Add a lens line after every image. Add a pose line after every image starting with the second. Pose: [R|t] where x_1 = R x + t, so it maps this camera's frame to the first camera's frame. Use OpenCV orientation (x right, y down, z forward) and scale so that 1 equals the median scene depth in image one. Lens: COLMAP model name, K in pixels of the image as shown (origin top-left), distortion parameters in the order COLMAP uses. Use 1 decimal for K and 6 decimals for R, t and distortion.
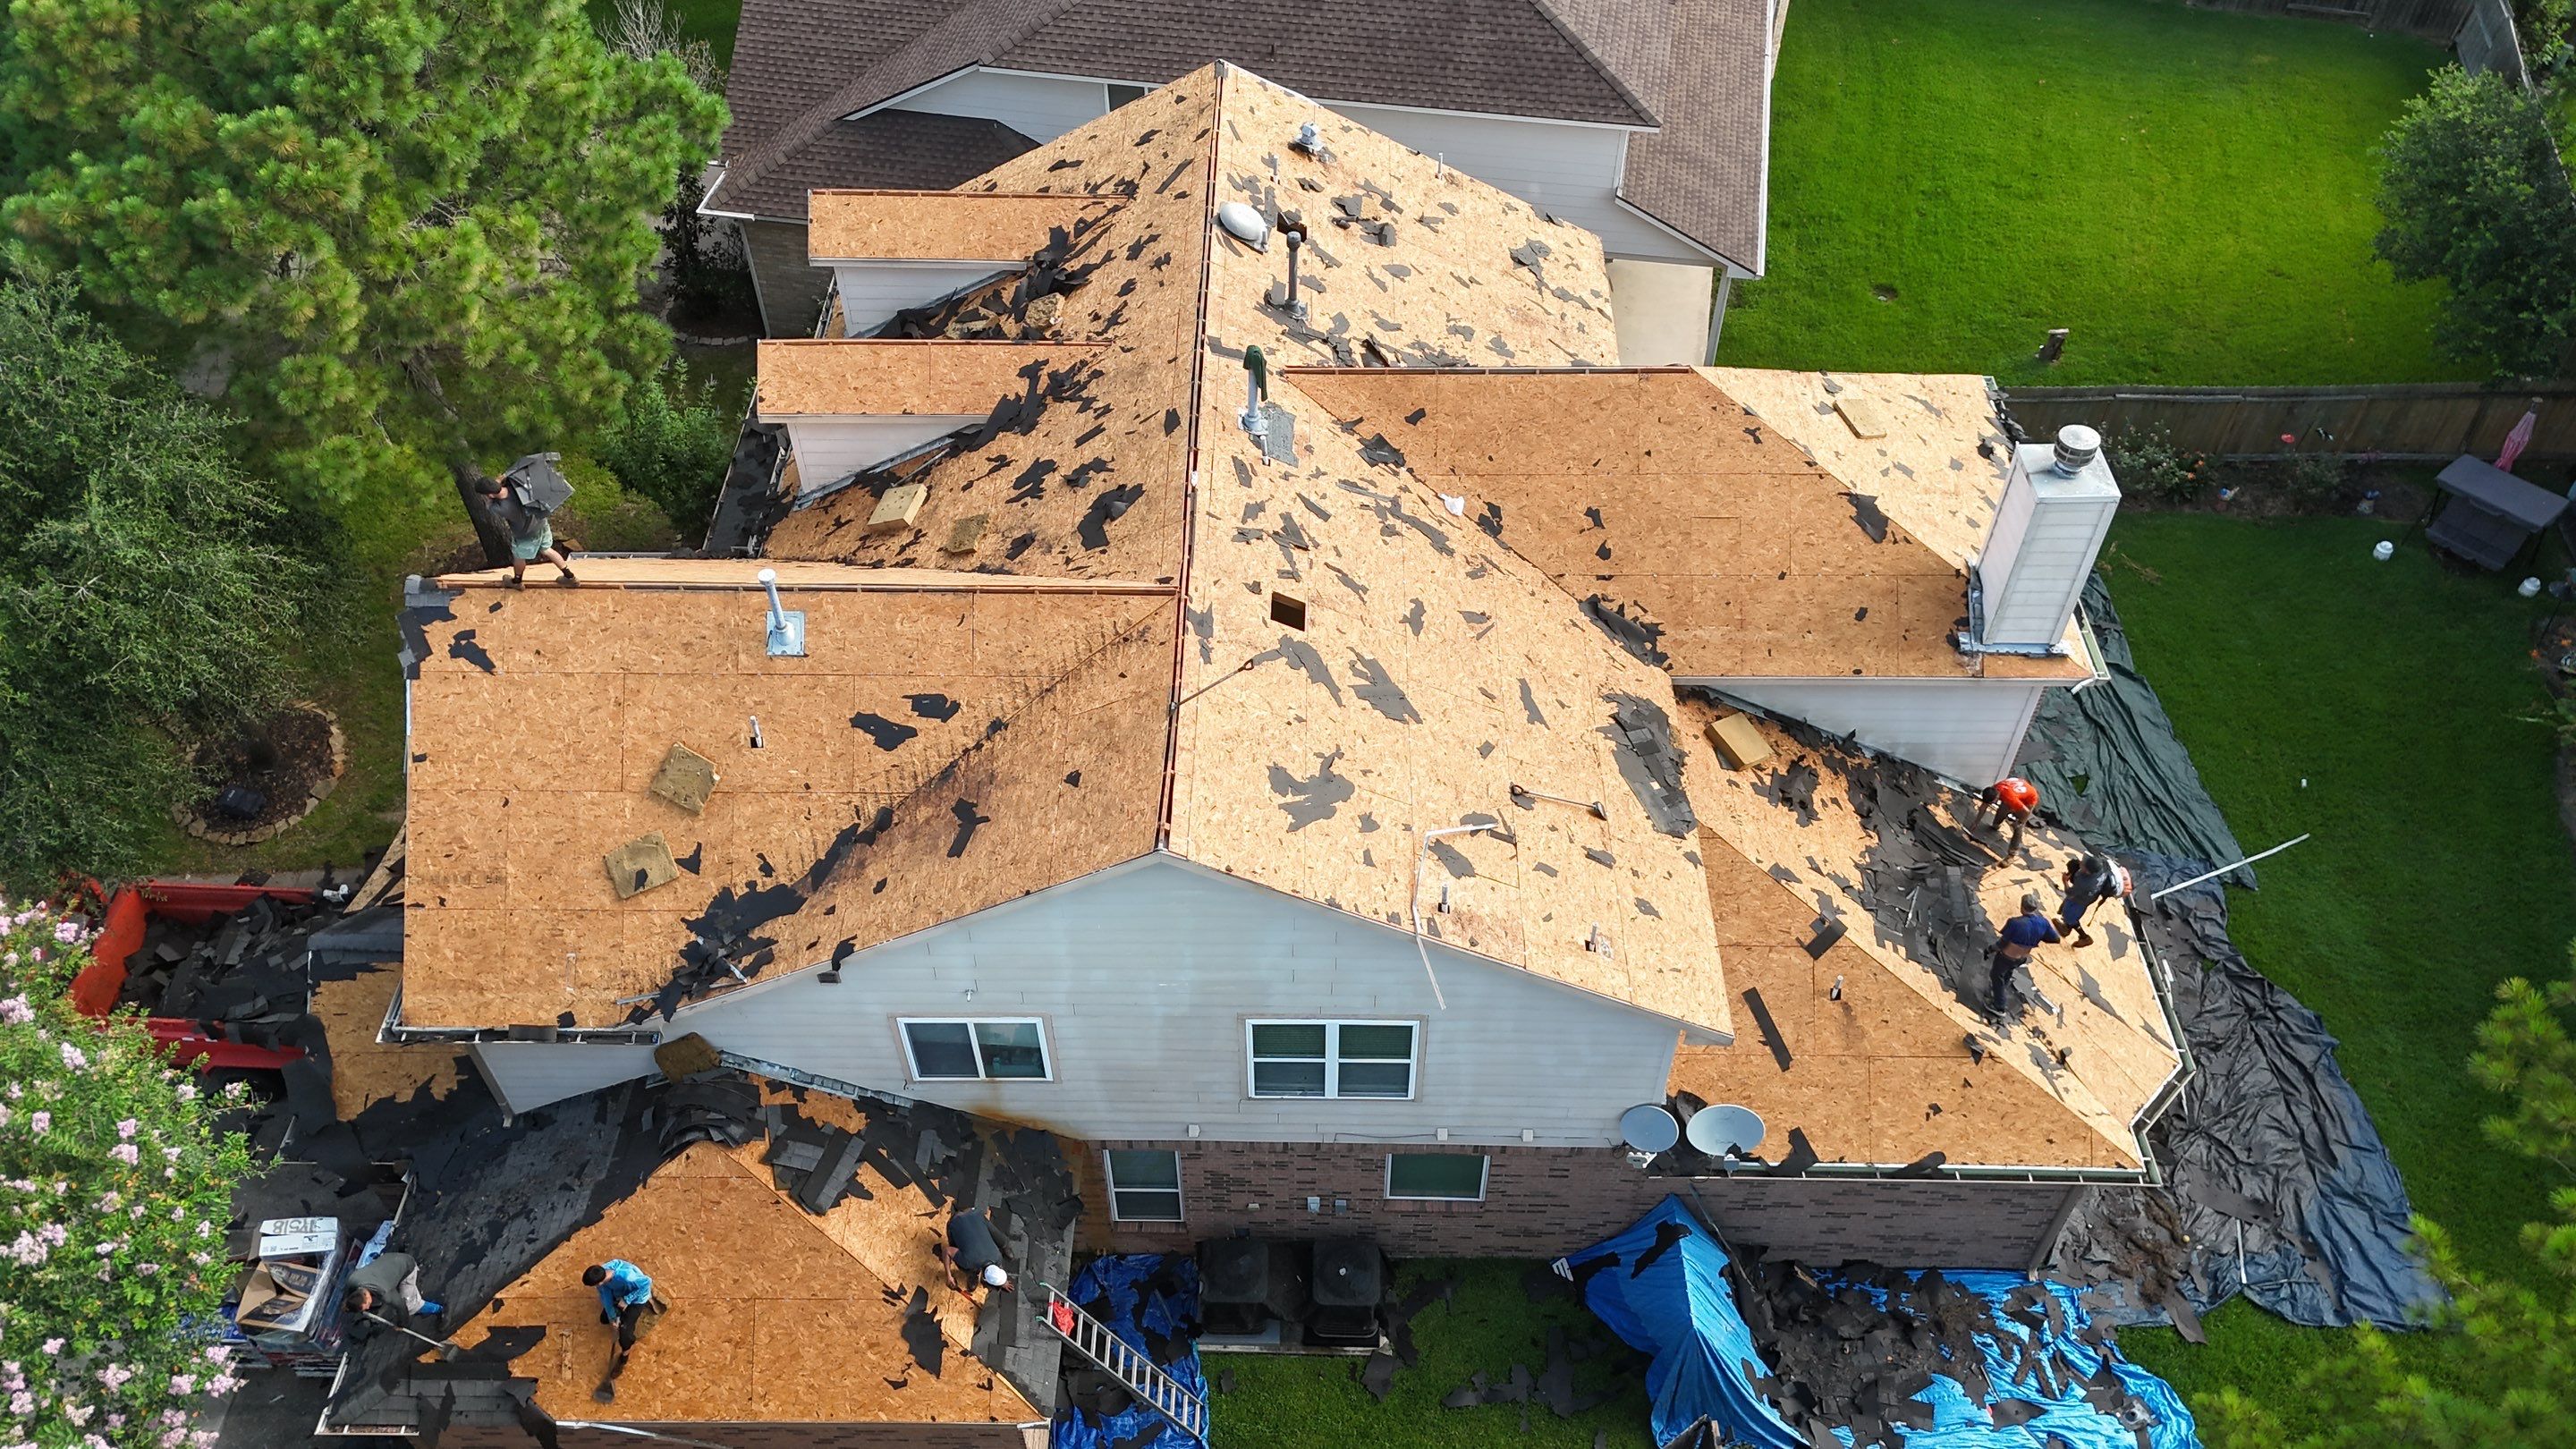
lens RADIAL K [[1903.4, 0, 1284.2], [0, 1903.4, 721.6], [0, 0, 1]] dist [0.065517, -0.051926]
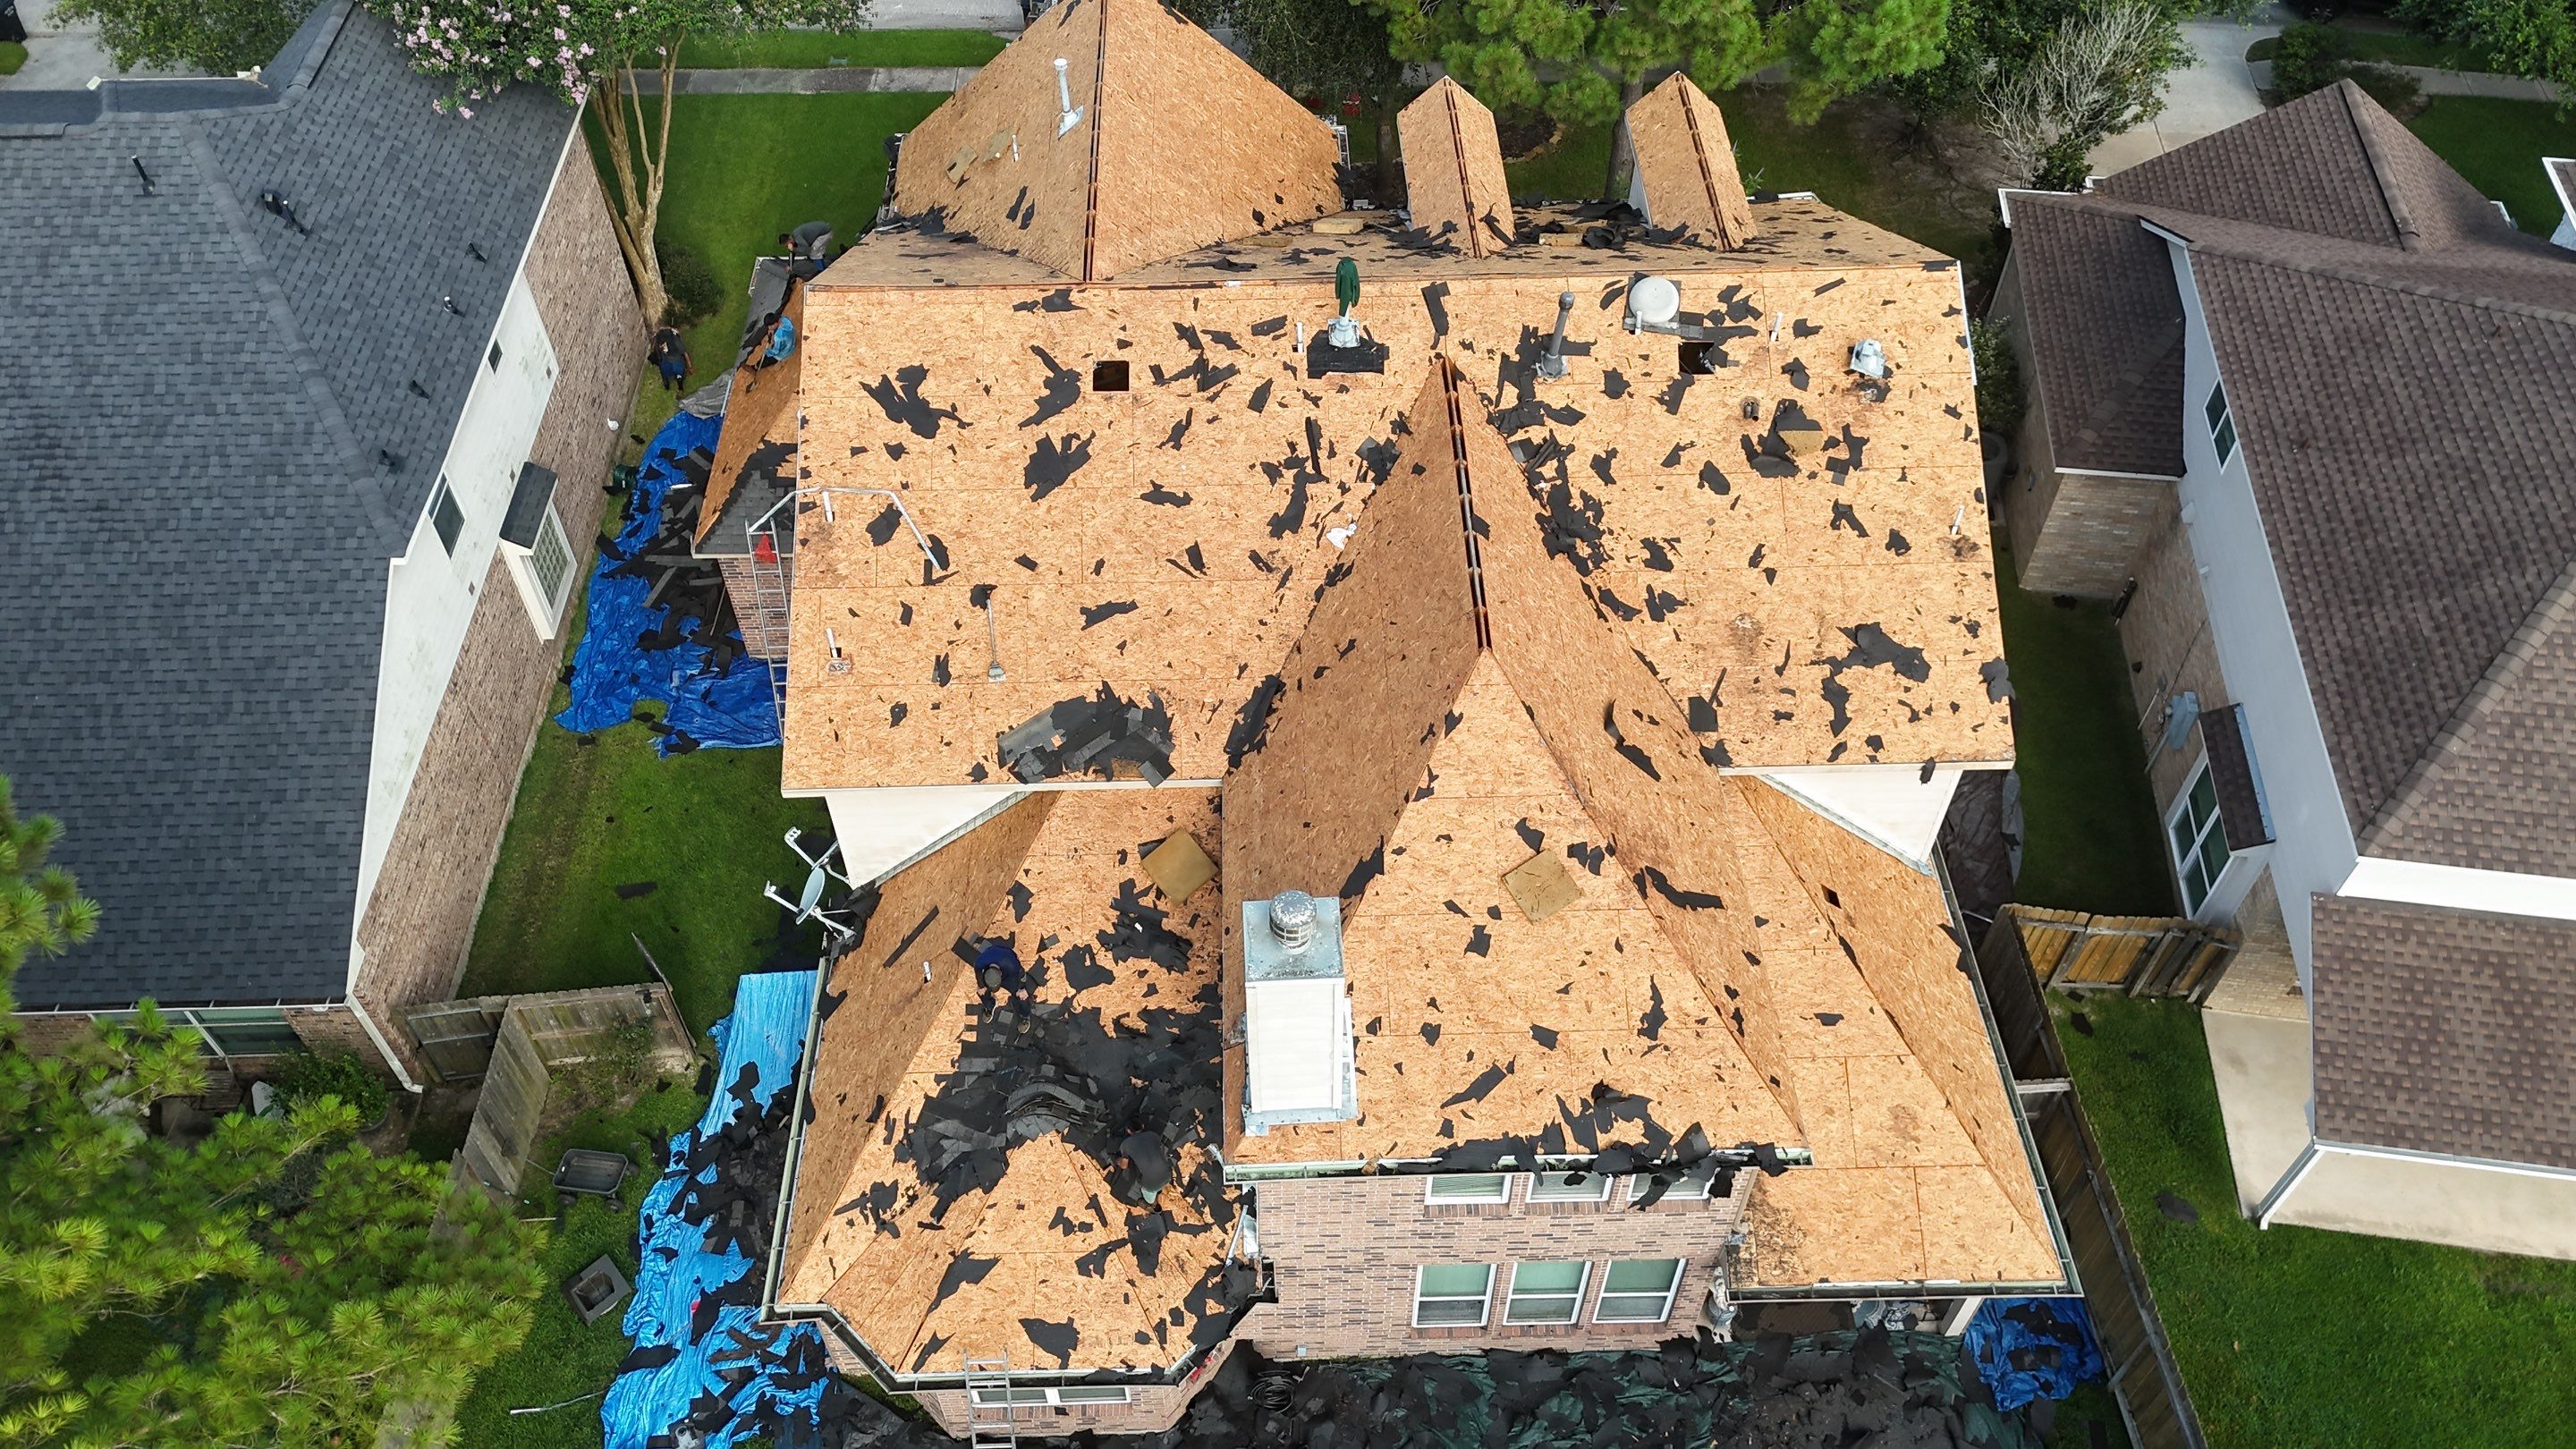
lens RADIAL K [[1903.4, 0, 1296.7], [0, 1903.4, 732.7], [0, 0, 1]] dist [0.065517, -0.051926]
pose [[0.044842, 0.760050, -0.648316, 0.821681], [-0.734065, 0.465251, 0.494662, -0.546424], [0.677597, 0.453724, 0.578789, 0.458168]]
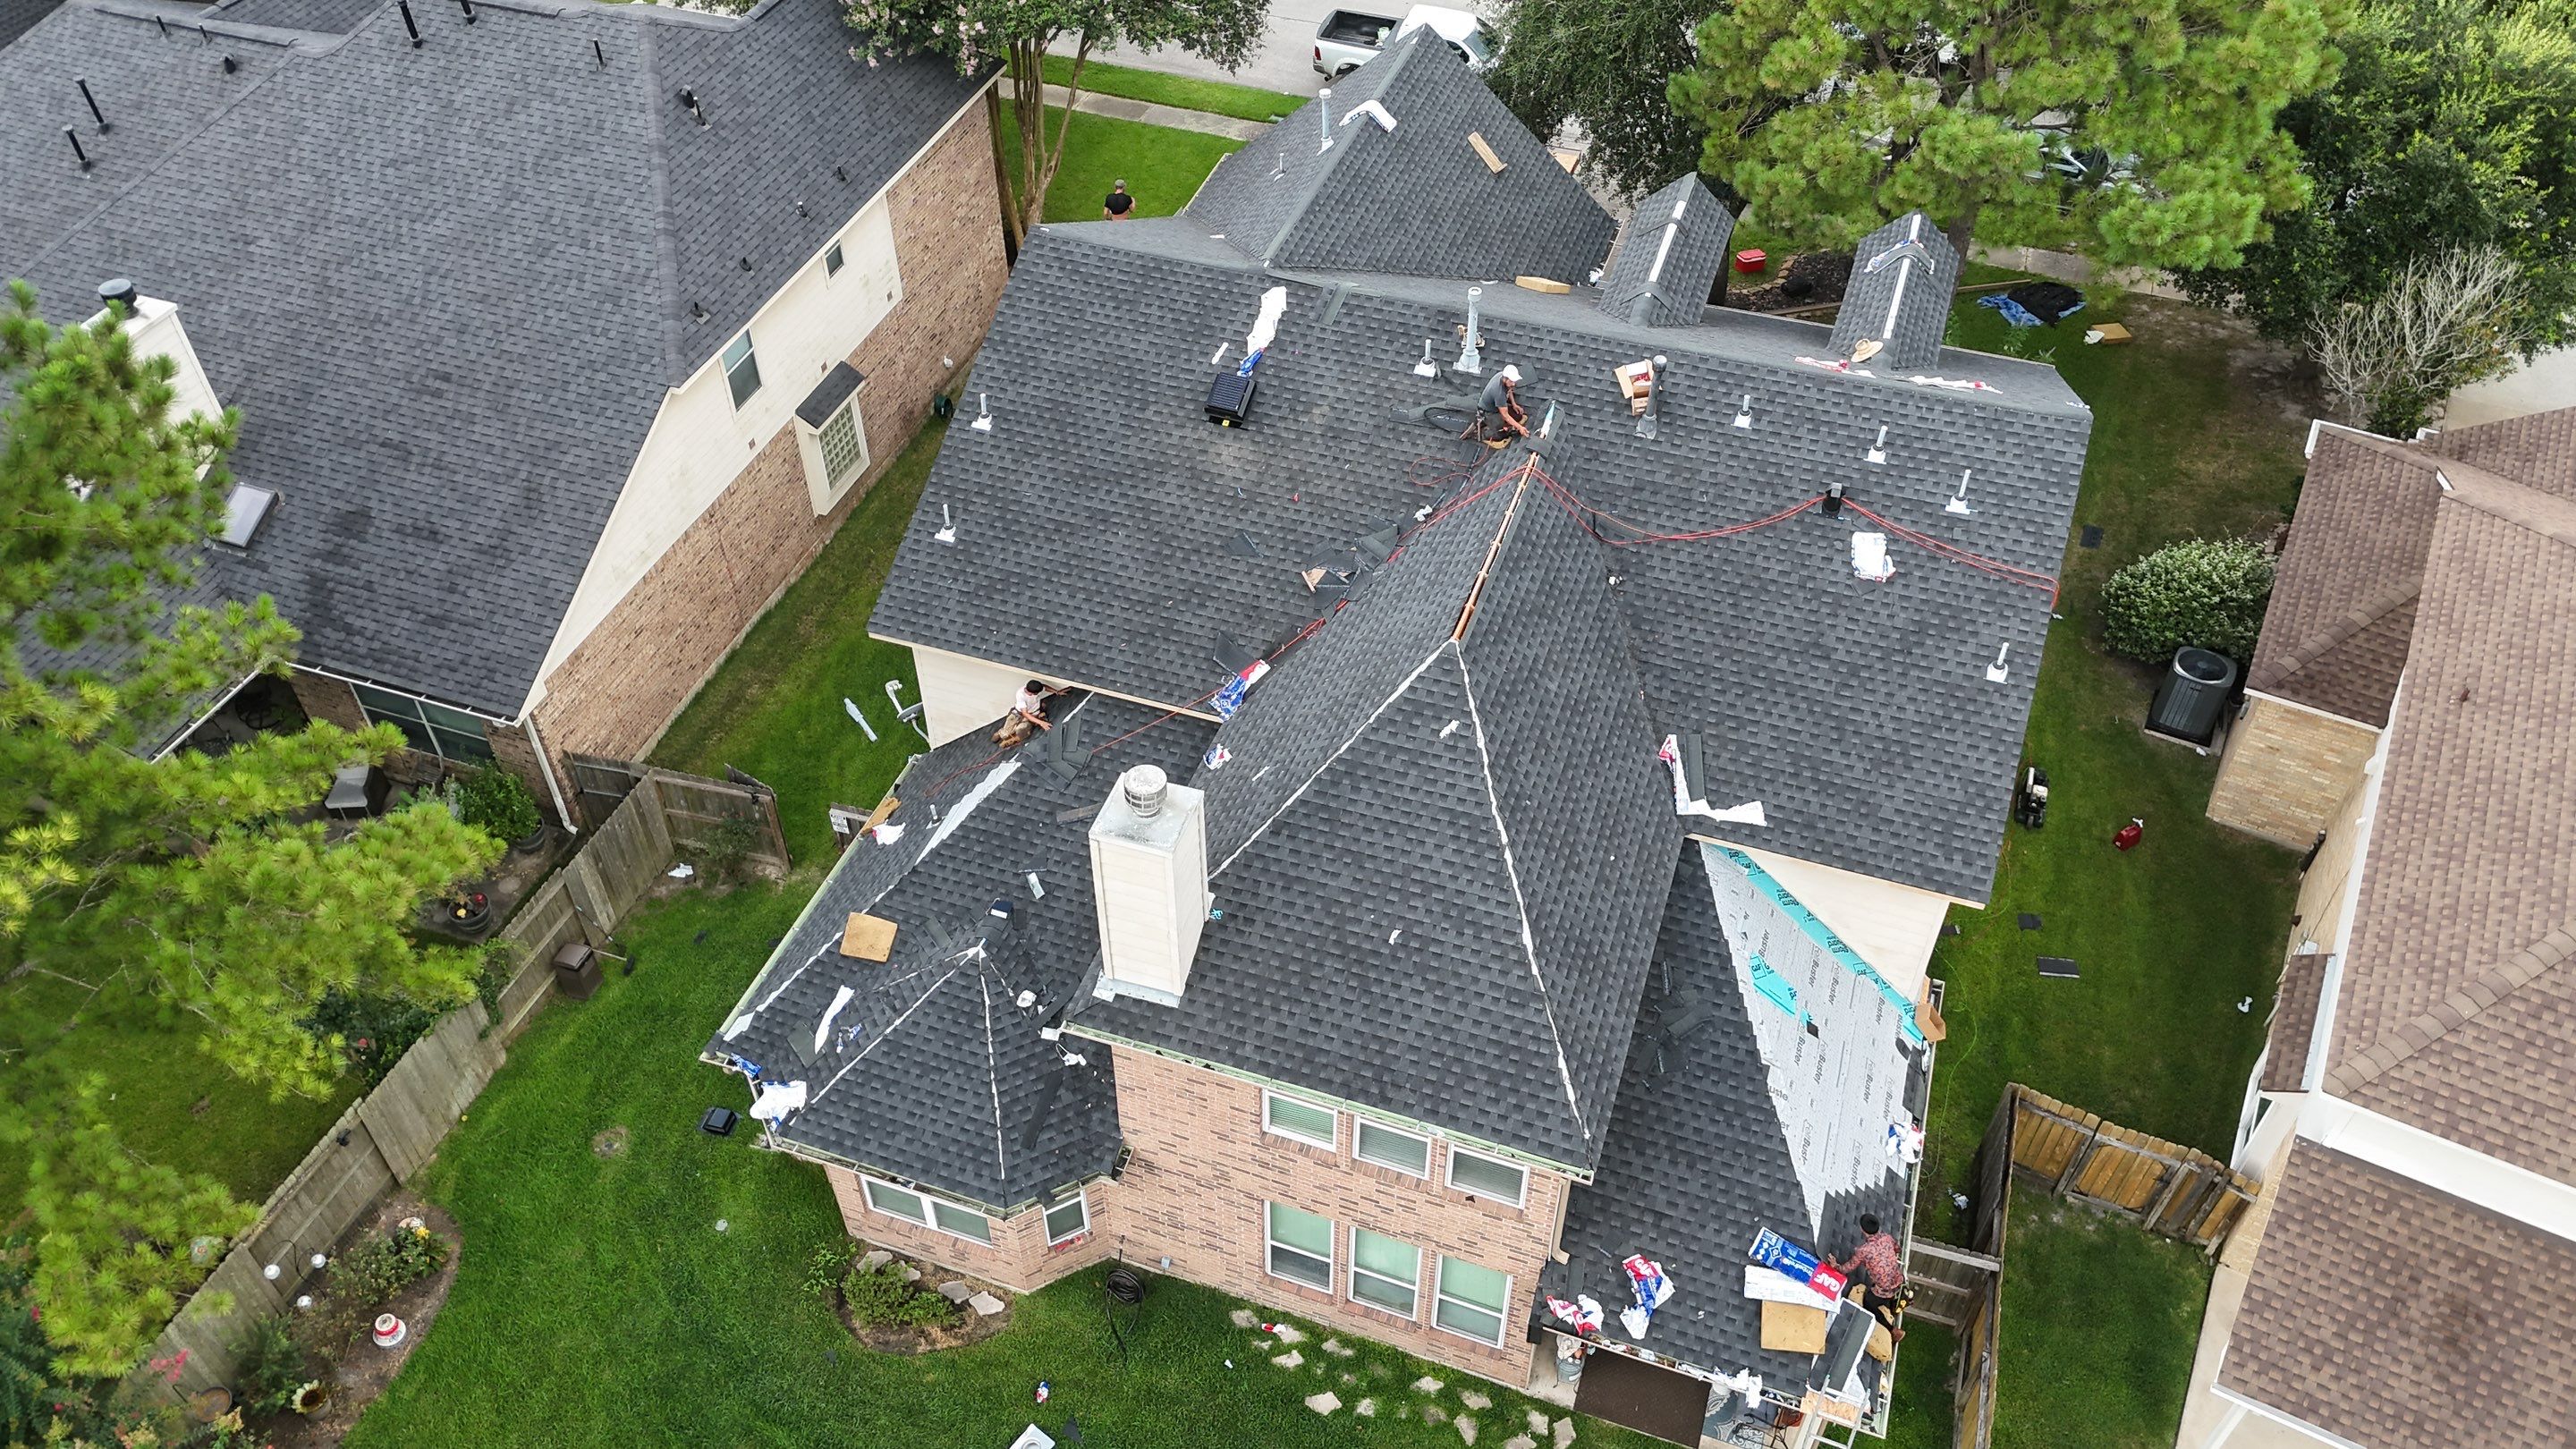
lens RADIAL K [[1903.4, 0, 1284.2], [0, 1903.4, 729.6], [0, 0, 1]] dist [0.065517, -0.051926]
pose [[-0.315426, 0.670245, -0.671772, 0.911943], [-0.695395, 0.318432, 0.644226, -0.726465], [0.645703, 0.670353, 0.365643, 0.645864]]
